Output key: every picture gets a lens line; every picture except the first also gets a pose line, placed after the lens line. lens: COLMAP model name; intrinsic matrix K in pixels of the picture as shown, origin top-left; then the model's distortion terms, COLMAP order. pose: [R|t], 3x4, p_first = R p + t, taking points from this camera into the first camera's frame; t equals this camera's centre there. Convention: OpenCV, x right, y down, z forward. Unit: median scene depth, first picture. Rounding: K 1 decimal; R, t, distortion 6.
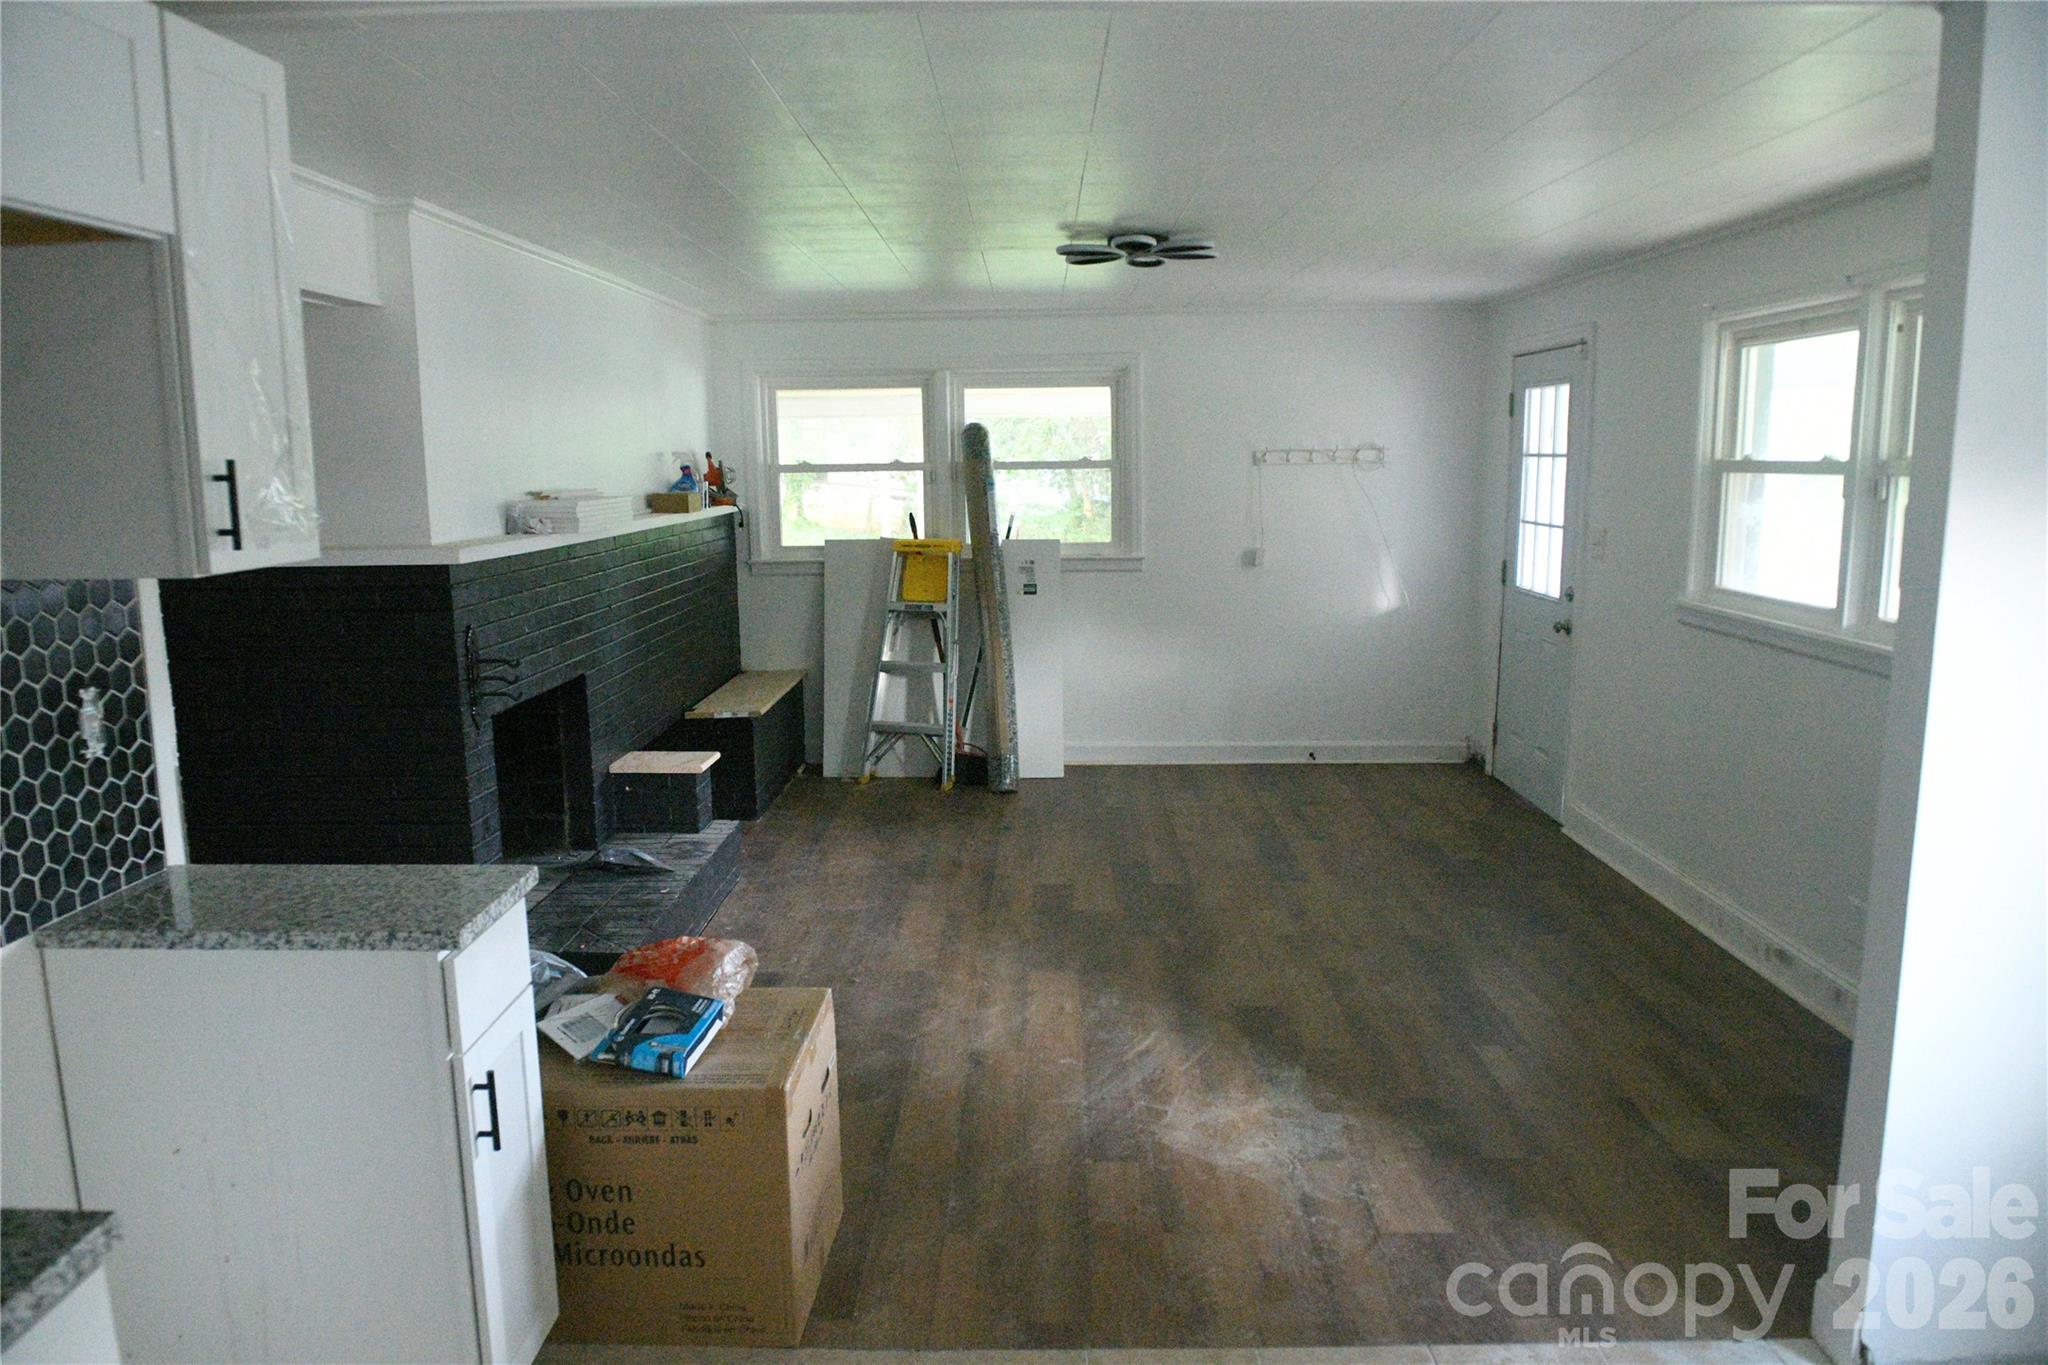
lens RADIAL K [[1426.0, 0, 1023.0], [0, 1426.0, 679.7], [0, 0, 1]] dist [-0.002539, -0.000128]
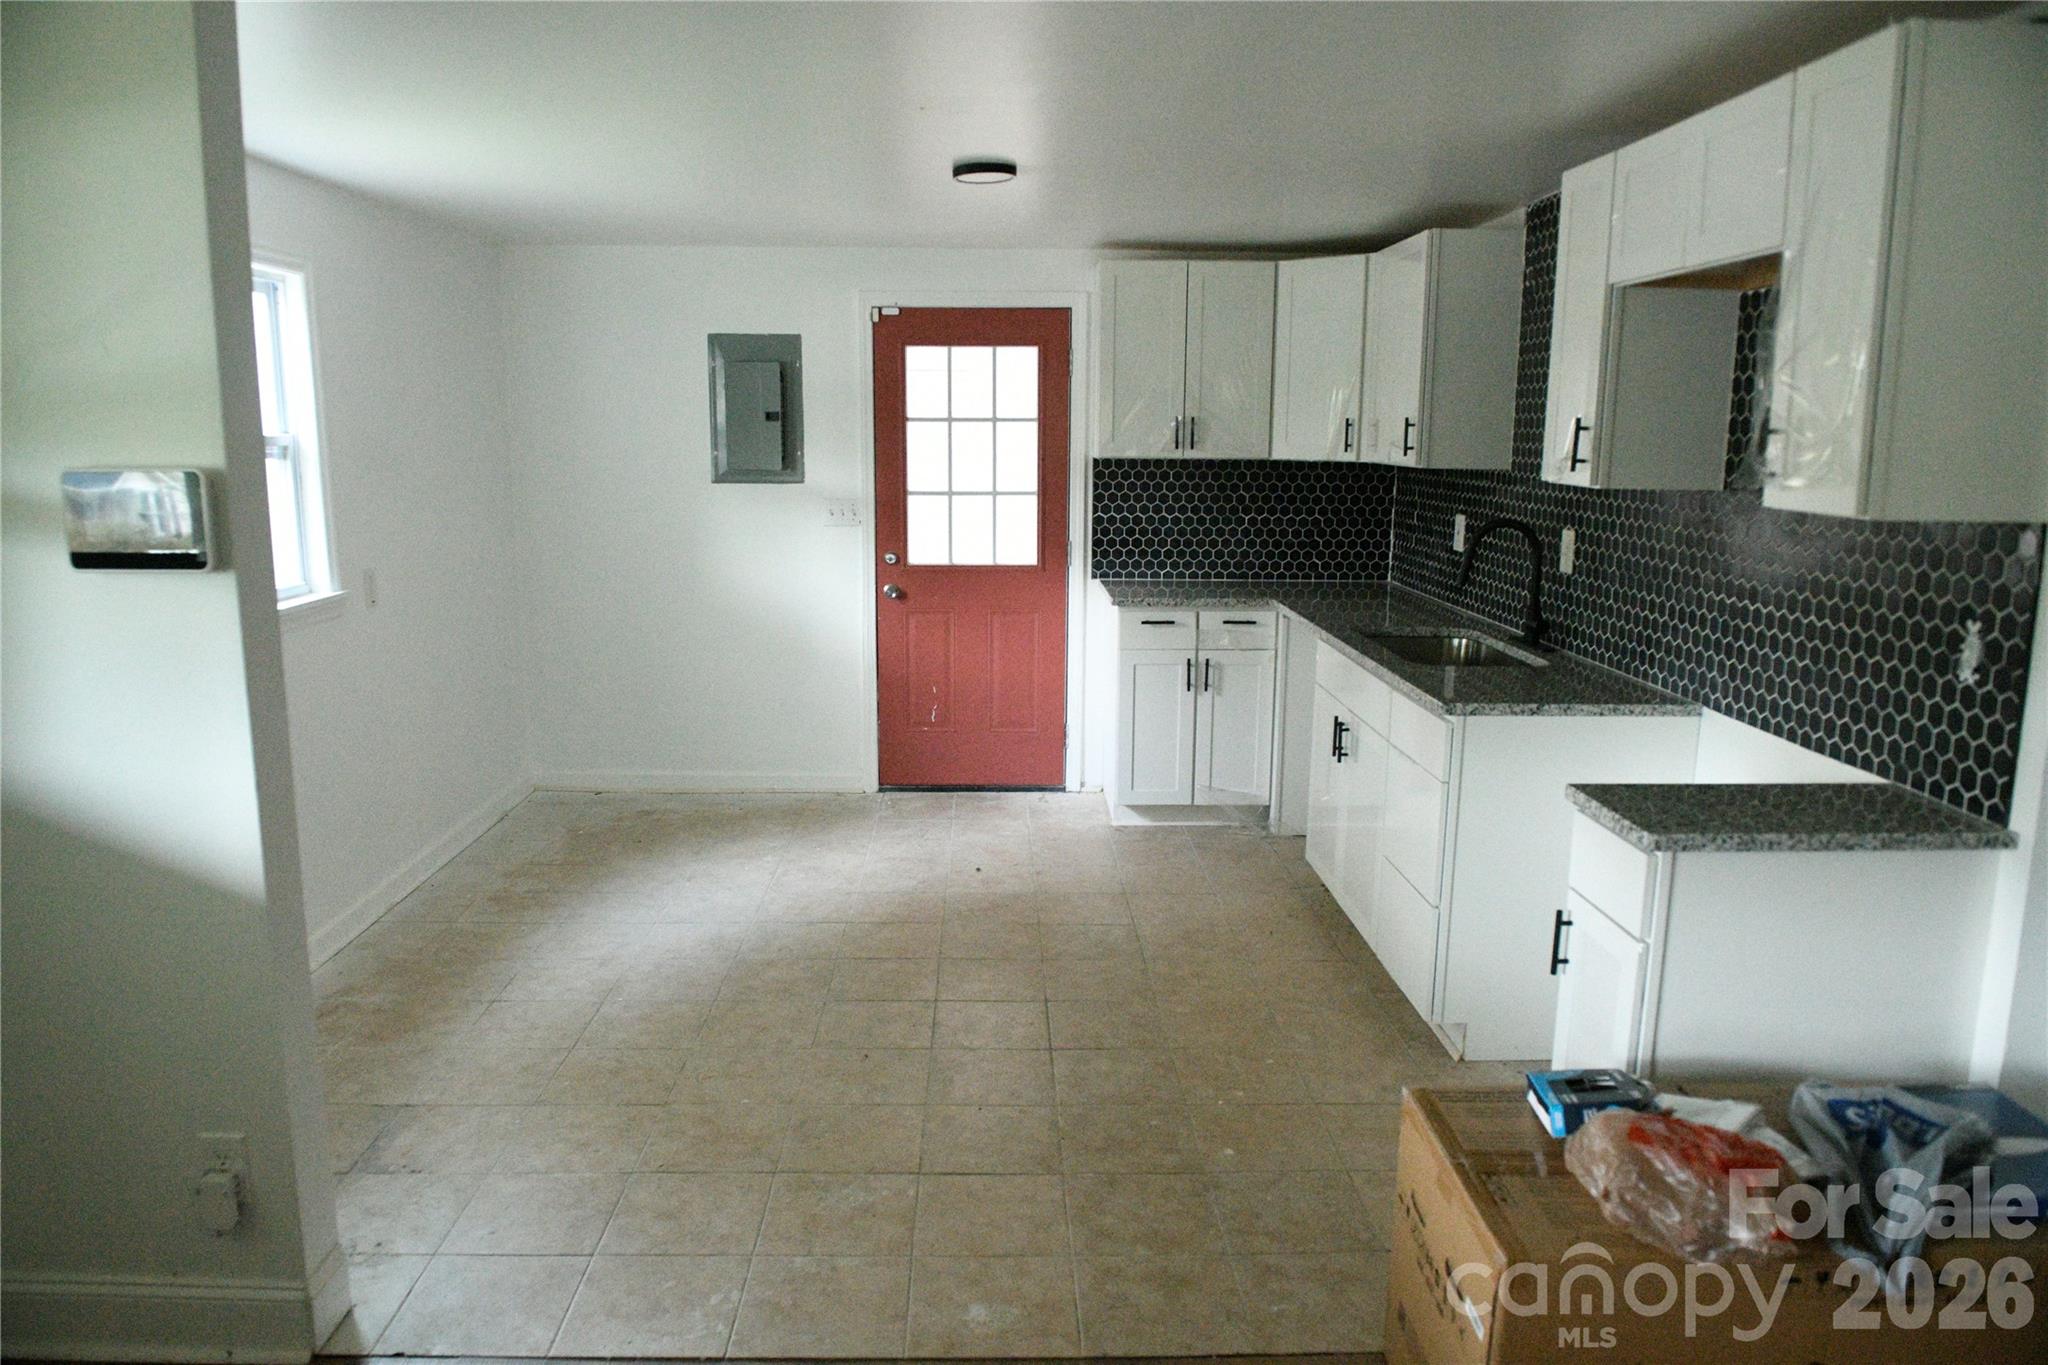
lens RADIAL K [[1426.0, 0, 1022.1], [0, 1426.0, 682.4], [0, 0, 1]] dist [-0.002539, -0.000128]
pose [[-0.999324, 0.012195, -0.034694, 0.132571], [-0.000353, 0.940188, 0.340657, -0.329634], [0.036773, 0.340439, -0.939547, 2.035312]]
